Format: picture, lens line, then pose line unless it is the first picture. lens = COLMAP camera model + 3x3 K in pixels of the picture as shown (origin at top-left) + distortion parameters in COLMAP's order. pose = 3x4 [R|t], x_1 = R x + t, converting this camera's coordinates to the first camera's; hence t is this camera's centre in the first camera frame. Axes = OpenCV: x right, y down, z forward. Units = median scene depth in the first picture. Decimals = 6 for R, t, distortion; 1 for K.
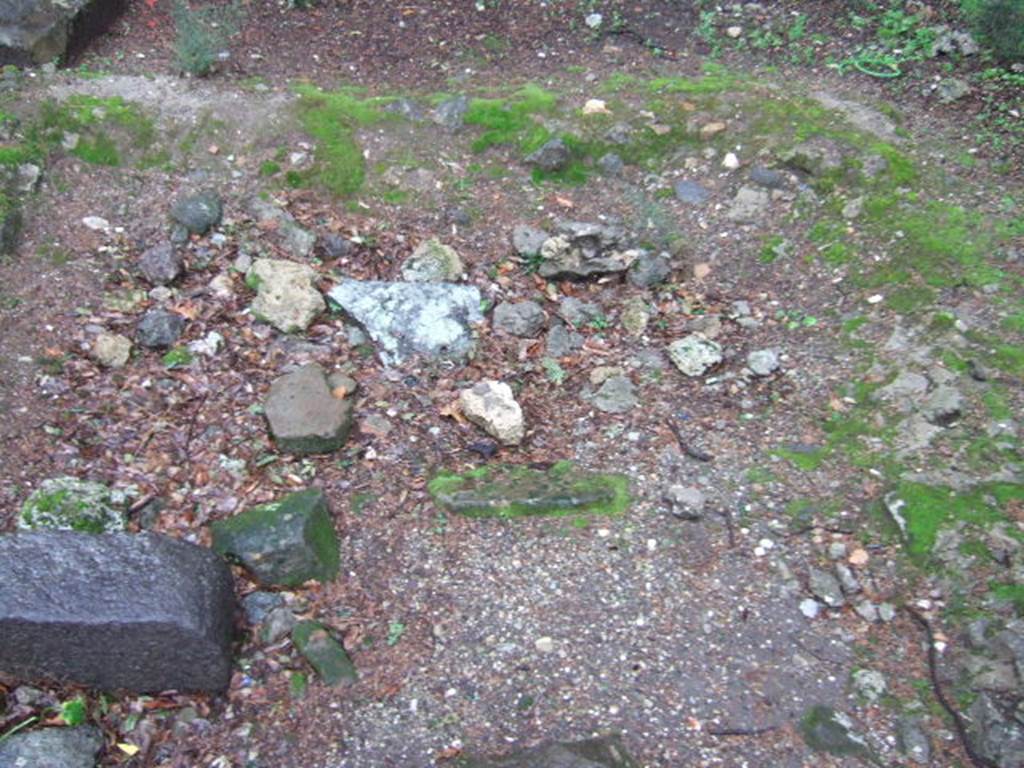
lens RADIAL K [[1095.2, 0, 510.8], [0, 1095.2, 383.6], [0, 0, 1]] dist [-0.054006, 0.000000]
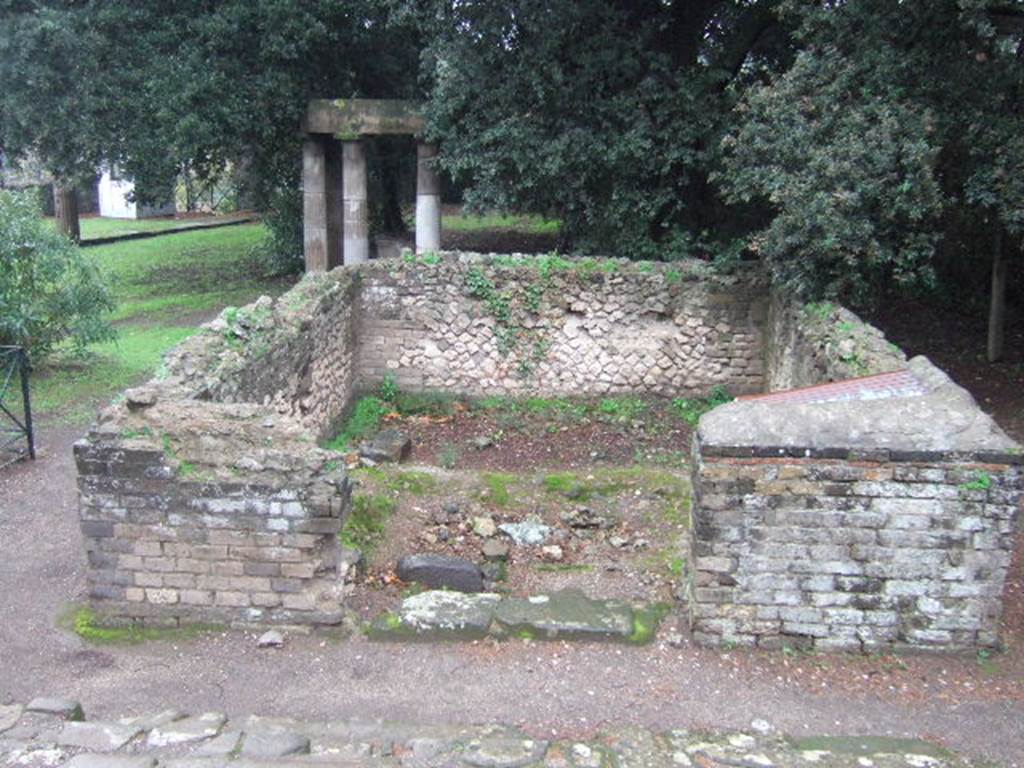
lens RADIAL K [[1095.2, 0, 516.8], [0, 1095.2, 382.9], [0, 0, 1]] dist [-0.054006, 0.000000]
pose [[0.998420, -0.010881, -0.055123, 0.052047], [-0.014969, 0.894105, -0.447607, 0.865372], [0.054156, 0.447725, 0.892530, -1.774922]]
